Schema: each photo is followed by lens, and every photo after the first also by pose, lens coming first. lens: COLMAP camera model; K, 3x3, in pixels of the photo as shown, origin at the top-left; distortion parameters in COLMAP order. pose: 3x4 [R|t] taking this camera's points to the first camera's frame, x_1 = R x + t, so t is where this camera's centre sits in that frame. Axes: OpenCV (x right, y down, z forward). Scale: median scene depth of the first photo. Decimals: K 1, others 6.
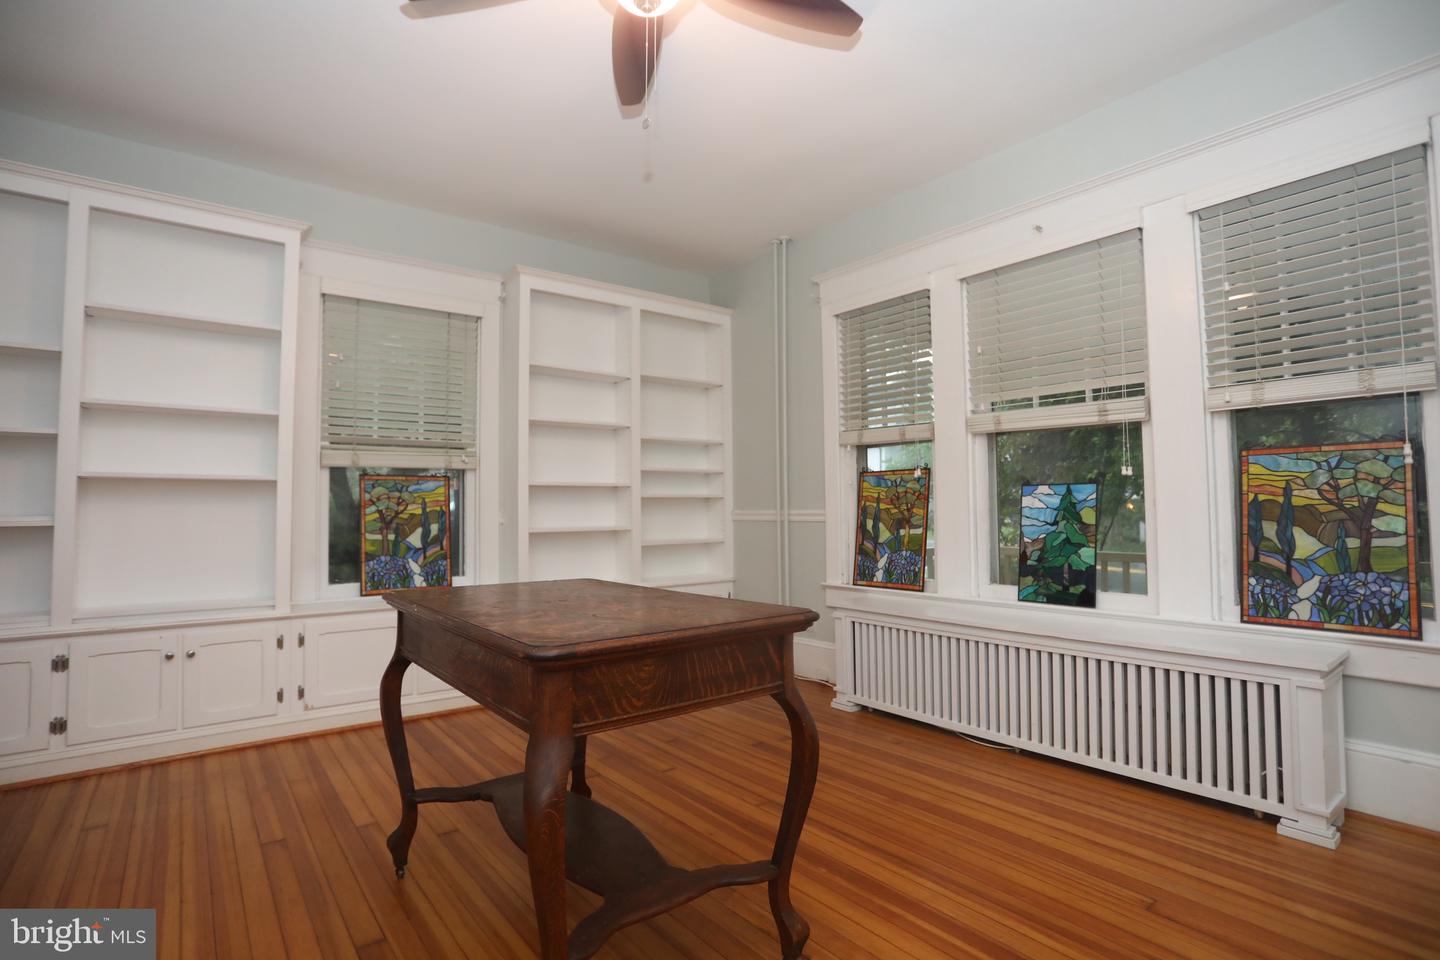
lens RADIAL K [[701.7, 0, 720.0], [0, 701.7, 480.0], [0, 0, 1]] dist [-0.064823, 0.025556]
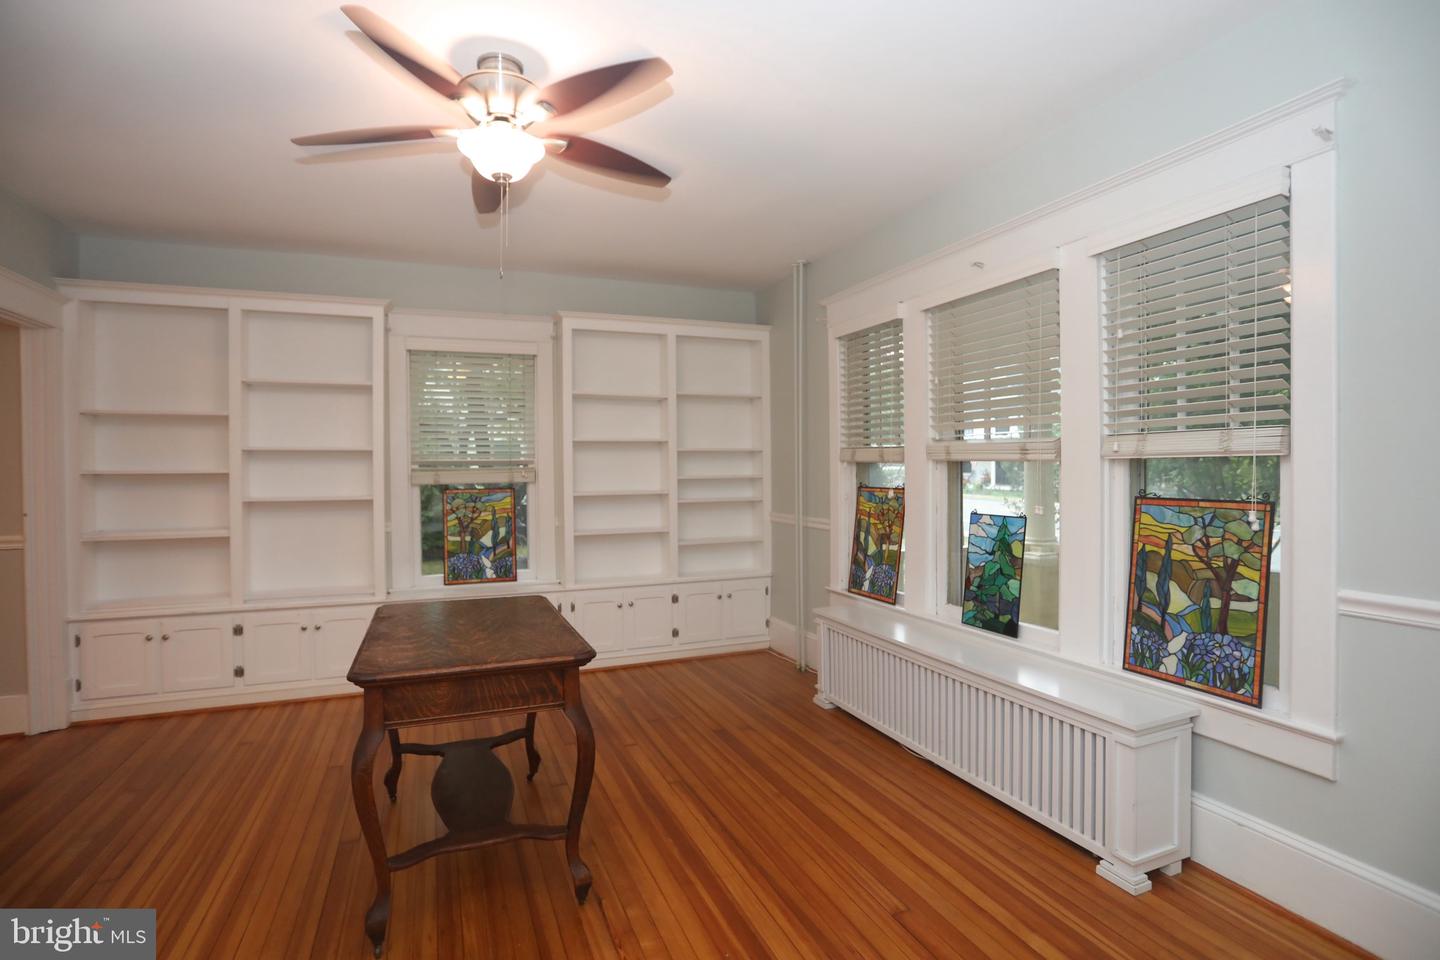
lens RADIAL K [[701.7, 0, 720.0], [0, 701.7, 480.0], [0, 0, 1]] dist [-0.064823, 0.025556]
pose [[0.962321, 0.005644, -0.271857, 0.399405], [0.010666, 0.998232, 0.058480, -0.119442], [0.271707, -0.059176, 0.960559, -0.111707]]
